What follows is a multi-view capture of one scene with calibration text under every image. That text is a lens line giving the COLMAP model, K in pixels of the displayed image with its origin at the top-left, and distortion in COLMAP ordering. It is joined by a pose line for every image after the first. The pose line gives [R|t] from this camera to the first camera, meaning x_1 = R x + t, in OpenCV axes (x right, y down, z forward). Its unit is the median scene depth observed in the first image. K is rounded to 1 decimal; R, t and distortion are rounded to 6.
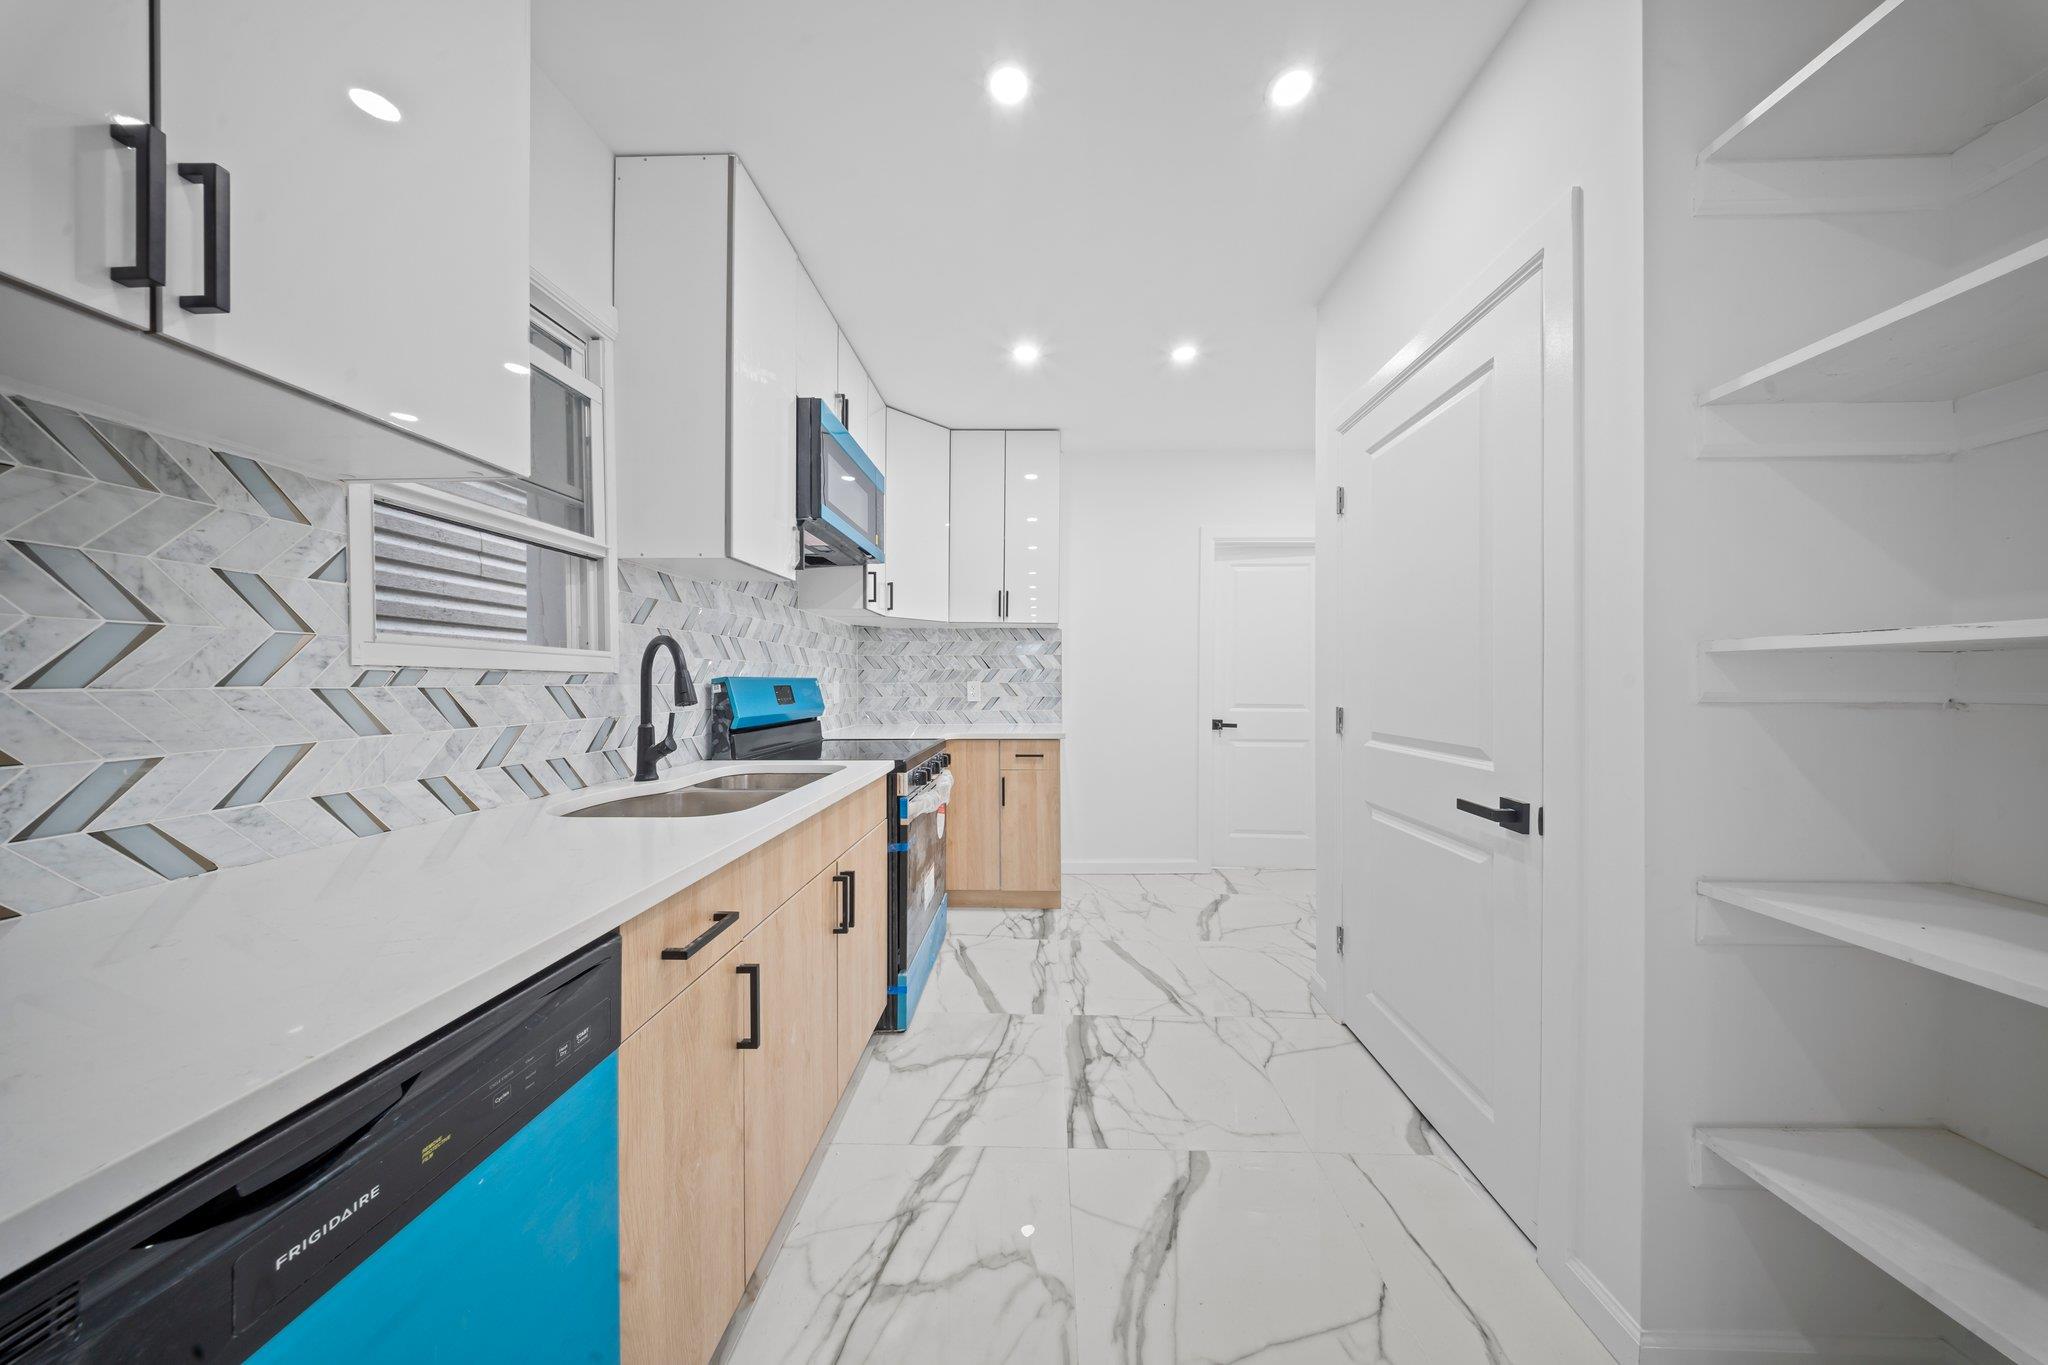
lens RADIAL K [[604.5, 0, 1020.3], [0, 604.5, 684.8], [0, 0, 1]] dist [0.001278, -0.001148]
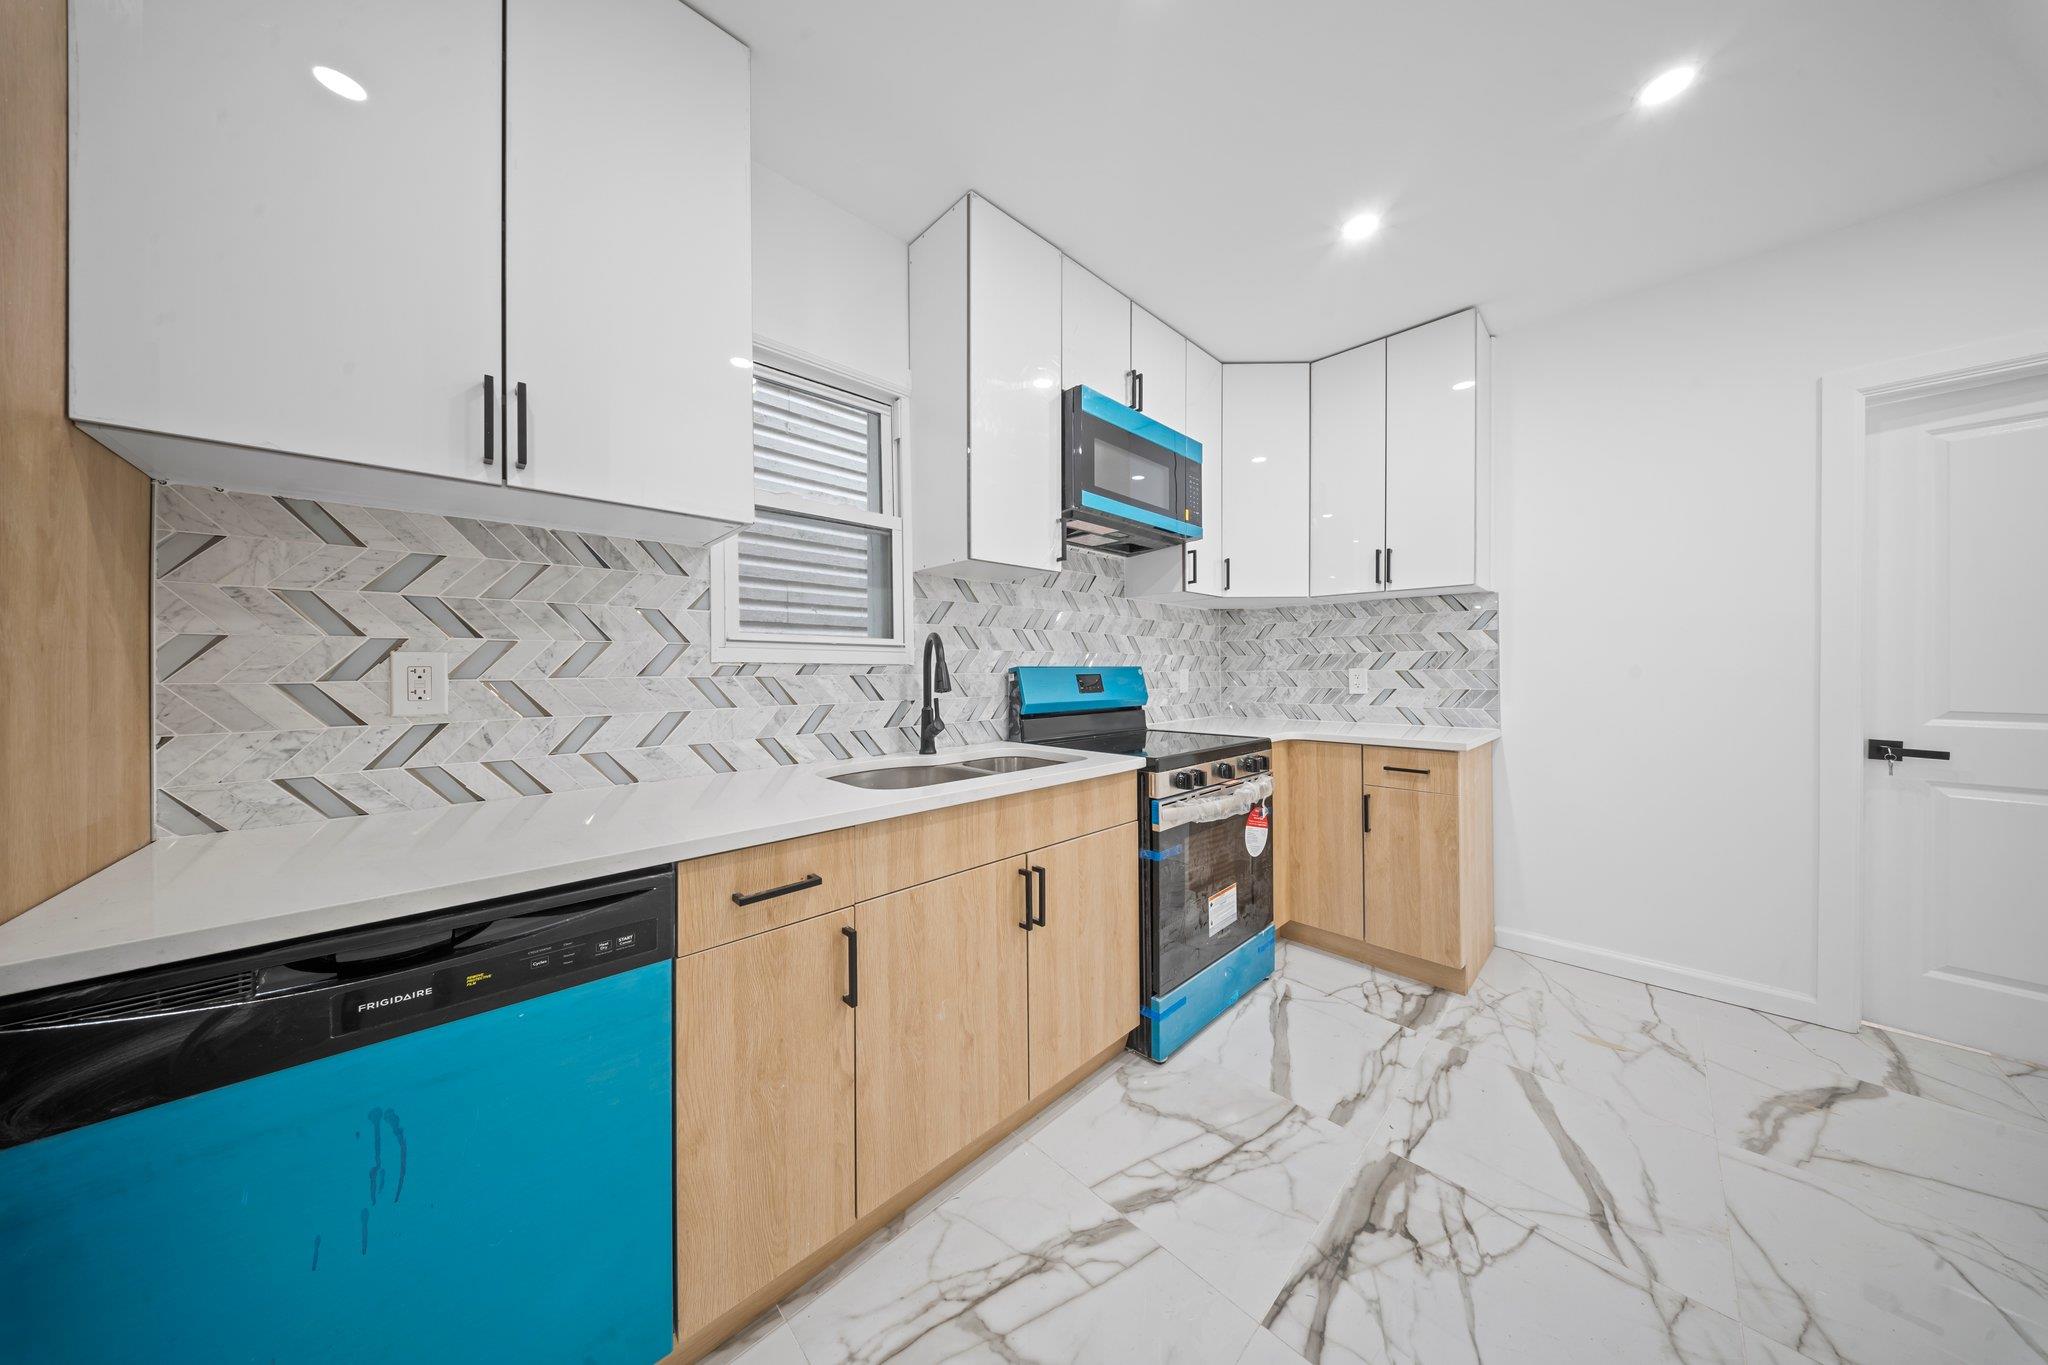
lens RADIAL K [[604.5, 0, 1015.7], [0, 604.5, 671.9], [0, 0, 1]] dist [0.001278, -0.001148]
pose [[0.718990, -0.002055, -0.695017, 0.303619], [0.001691, 0.999998, -0.001207, -0.002874], [0.695018, -0.000308, 0.718992, 0.236125]]
